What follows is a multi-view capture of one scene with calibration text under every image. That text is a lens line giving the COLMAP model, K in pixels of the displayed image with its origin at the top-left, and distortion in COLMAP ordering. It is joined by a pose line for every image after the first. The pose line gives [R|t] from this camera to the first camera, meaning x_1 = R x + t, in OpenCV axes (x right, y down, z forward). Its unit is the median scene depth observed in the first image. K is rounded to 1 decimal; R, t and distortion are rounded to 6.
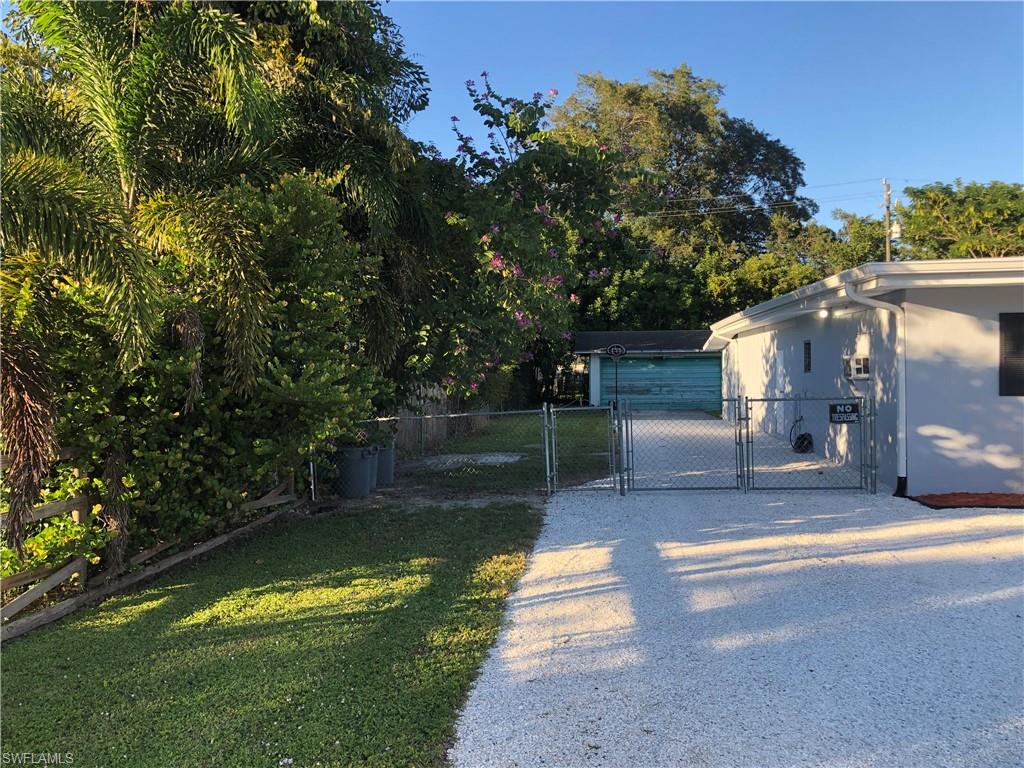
lens RADIAL K [[828.8, 0, 510.9], [0, 828.8, 382.2], [0, 0, 1]] dist [0.037105, -0.029110]
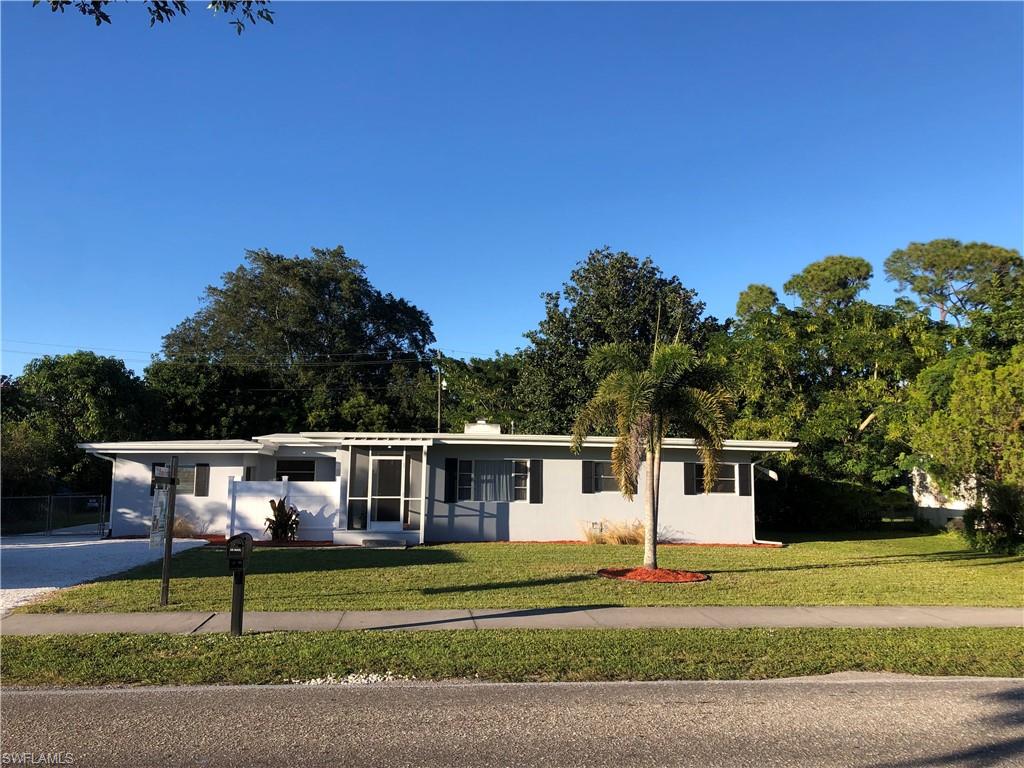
lens RADIAL K [[828.8, 0, 513.2], [0, 828.8, 387.0], [0, 0, 1]] dist [0.037105, -0.029110]
pose [[0.975228, 0.045344, 0.216504, 1.076547], [-0.019085, 0.992363, -0.121870, -0.024641], [-0.220377, 0.114719, 0.968645, -1.677552]]
